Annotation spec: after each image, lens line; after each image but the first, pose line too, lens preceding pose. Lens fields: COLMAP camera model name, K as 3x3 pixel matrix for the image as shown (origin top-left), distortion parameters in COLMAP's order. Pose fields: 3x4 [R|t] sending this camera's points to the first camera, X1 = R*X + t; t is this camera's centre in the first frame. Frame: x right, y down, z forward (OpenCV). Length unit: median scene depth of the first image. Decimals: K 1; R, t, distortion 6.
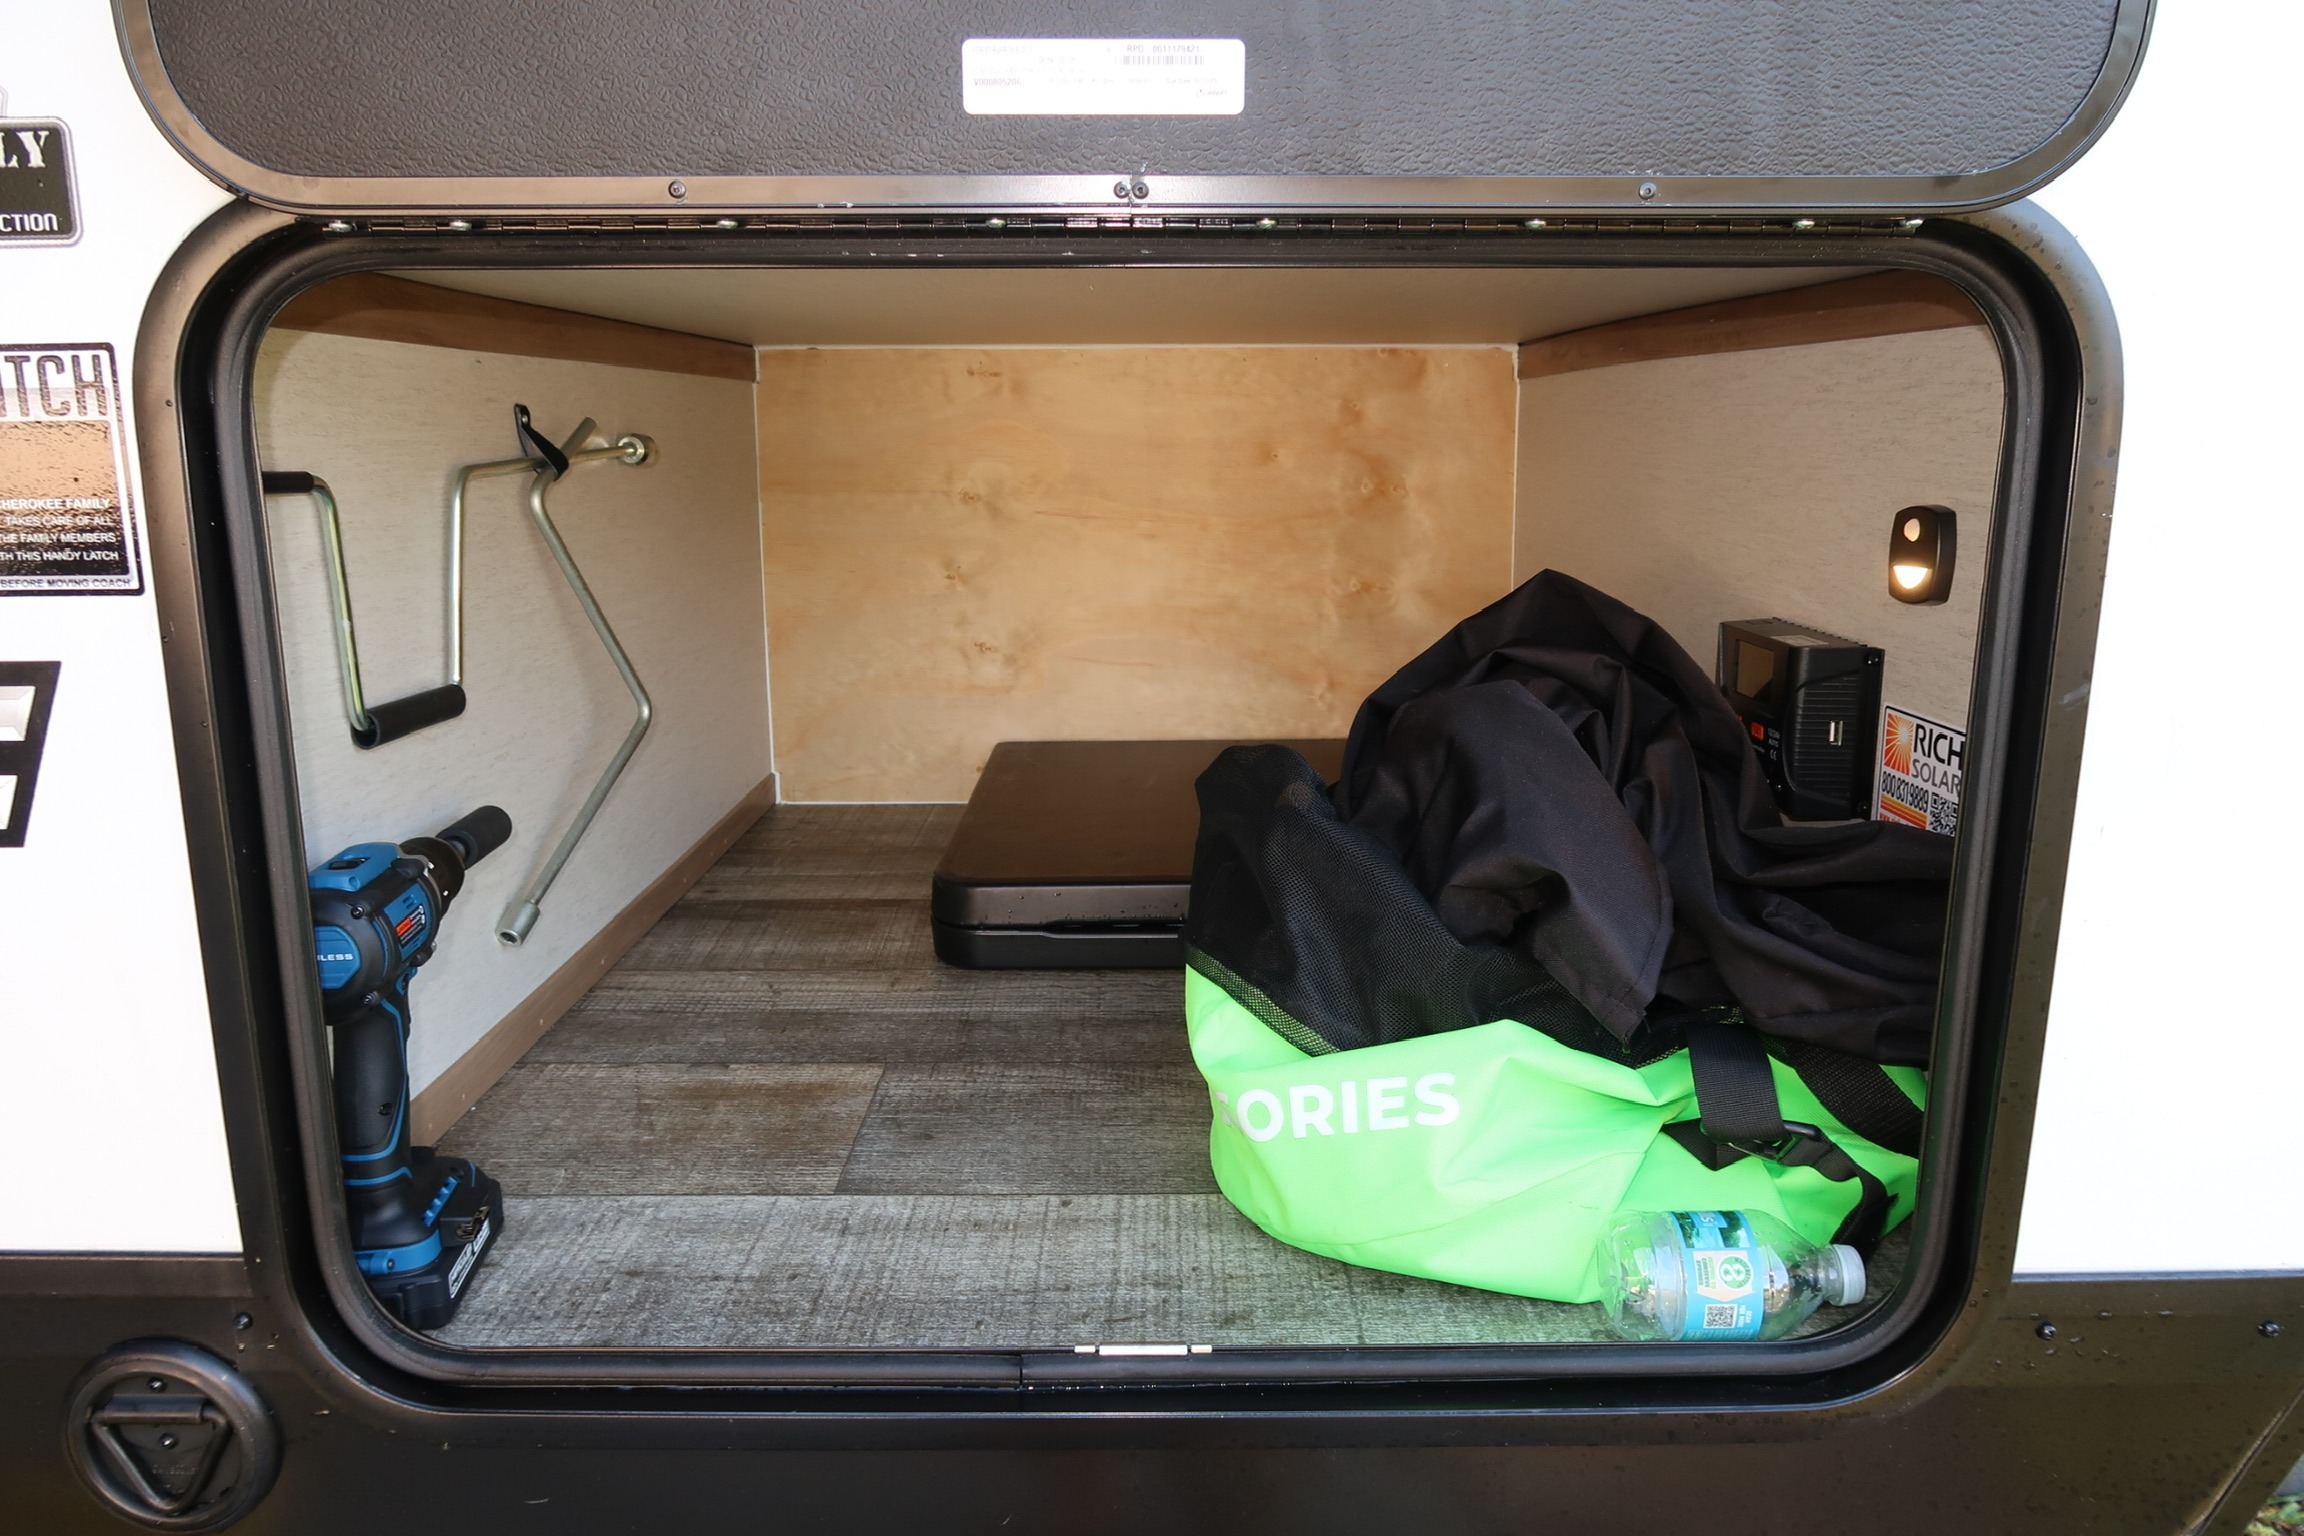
lens RADIAL K [[1561.0, 0, 1150.5], [0, 1561.0, 761.7], [0, 0, 1]] dist [-0.019799, -0.001227]
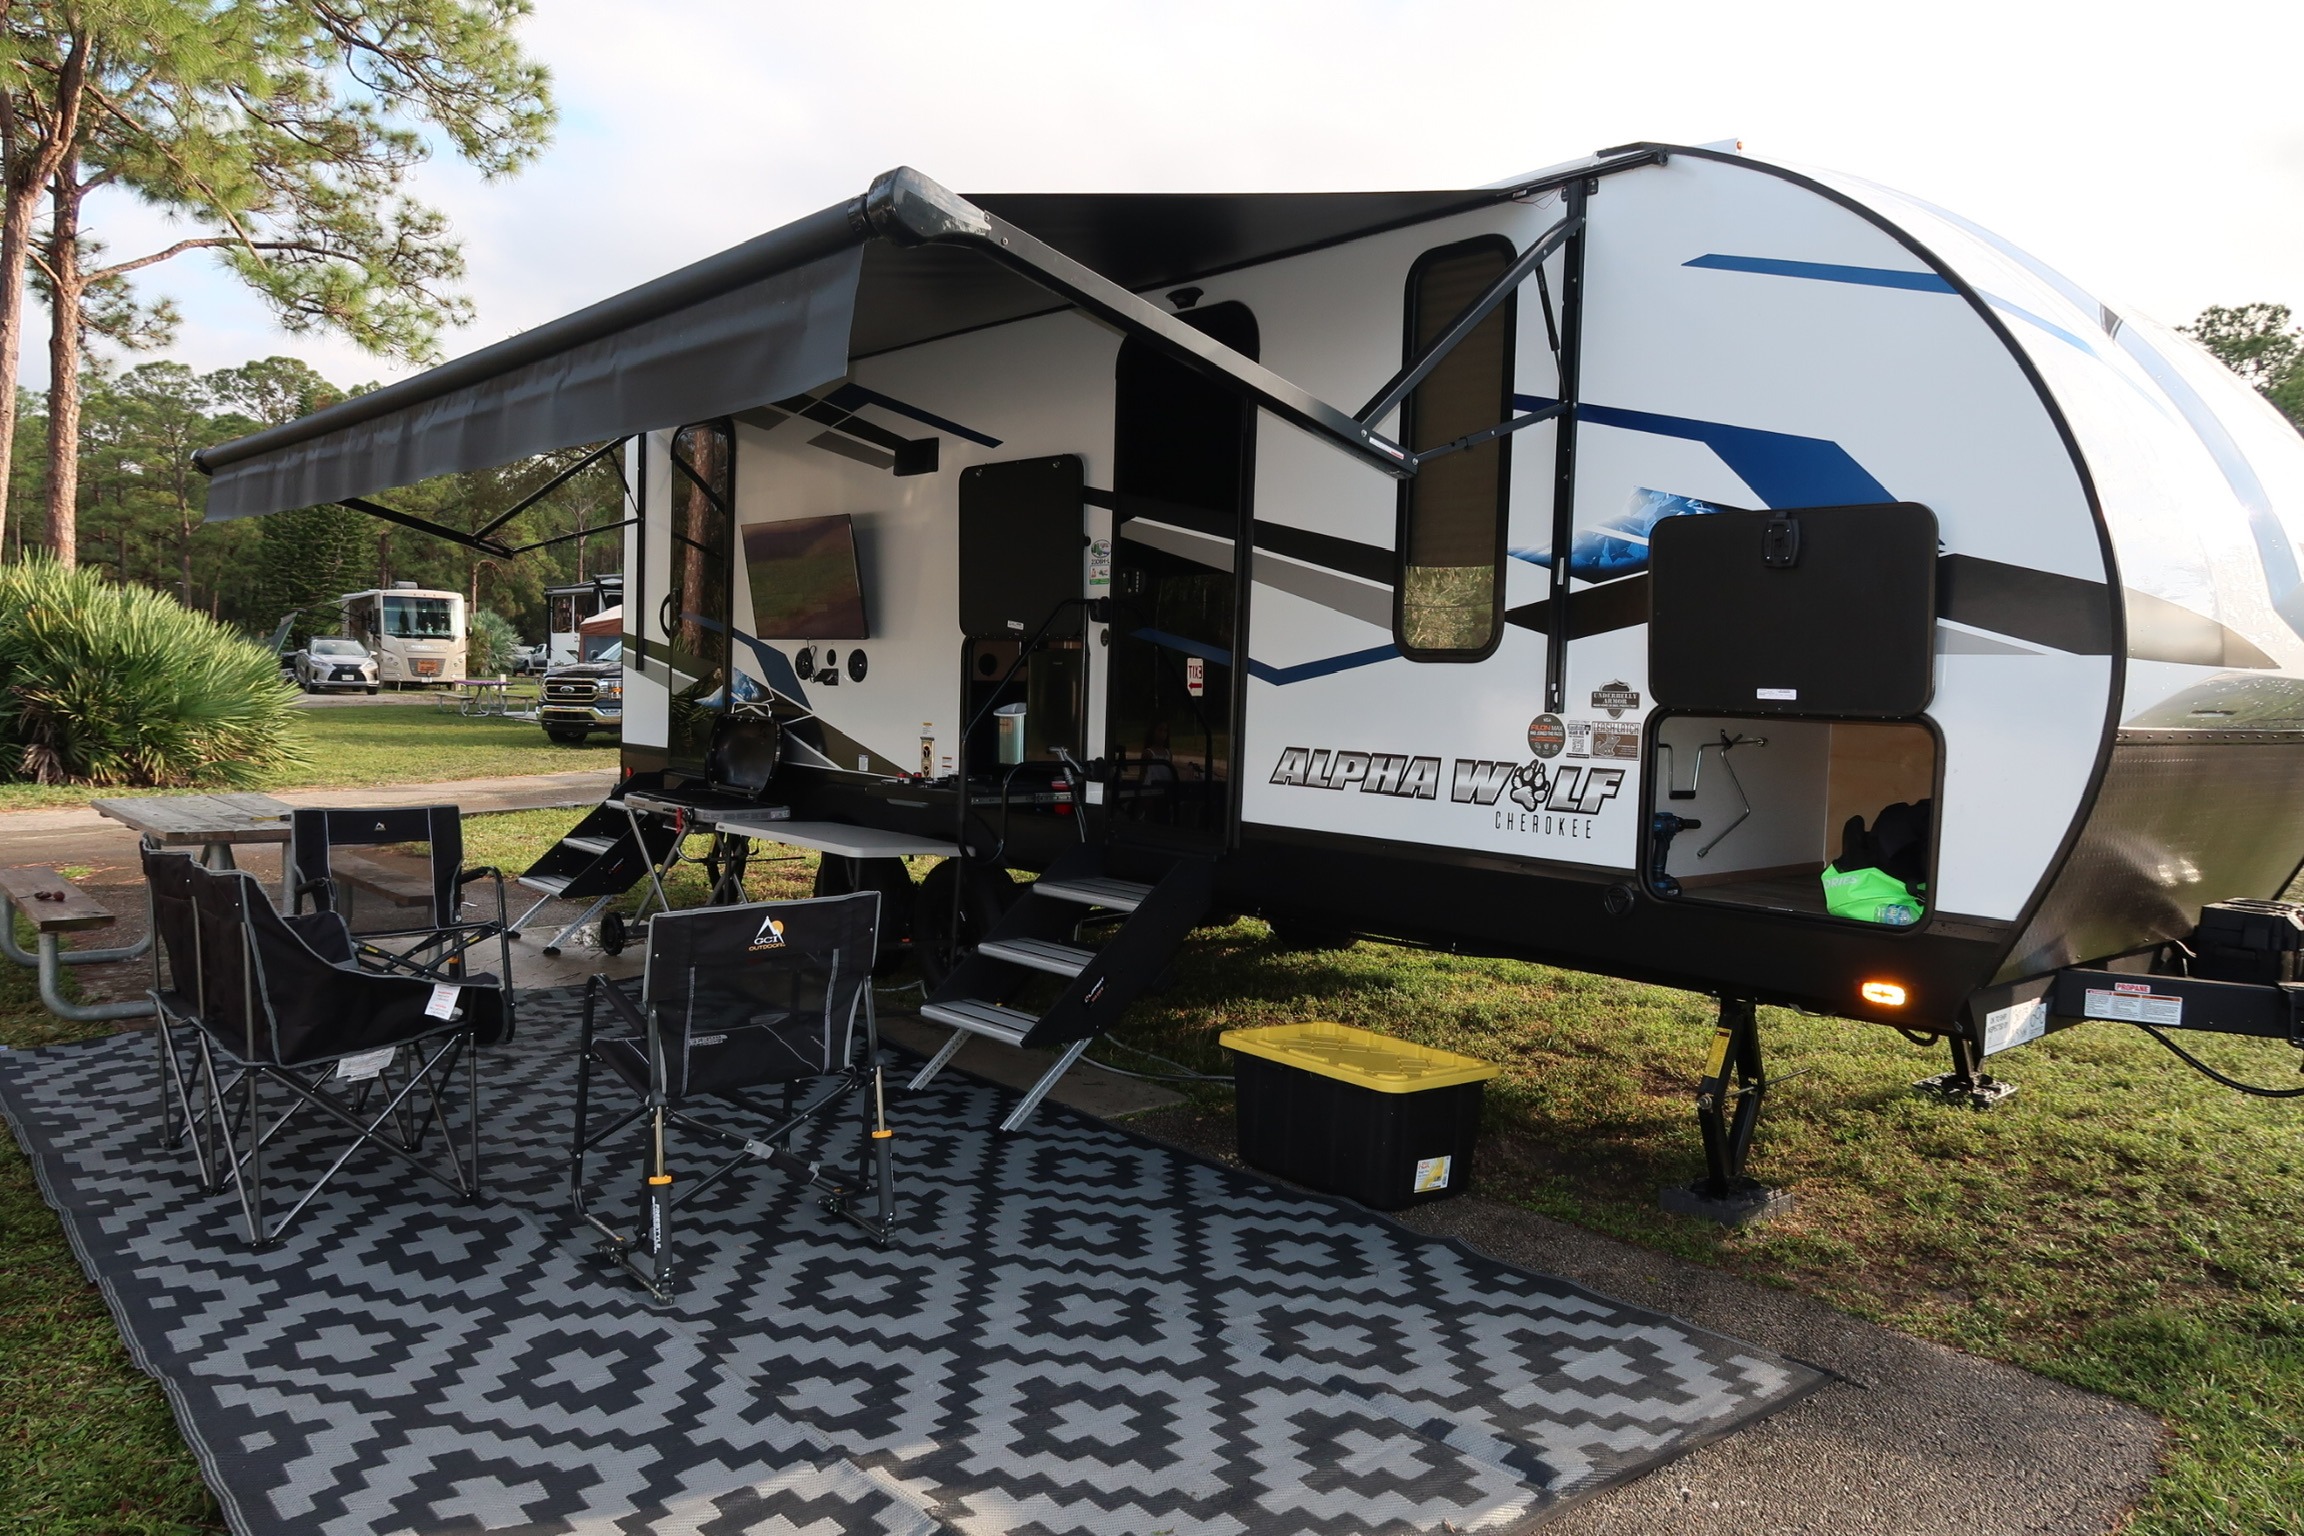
lens RADIAL K [[1561.0, 0, 1151.7], [0, 1561.0, 772.2], [0, 0, 1]] dist [-0.019799, -0.001227]
pose [[0.649829, 0.060956, -0.757632, 2.397918], [-0.187665, 0.978787, -0.082212, 0.691054], [0.736549, 0.195605, 0.647483, -3.805382]]
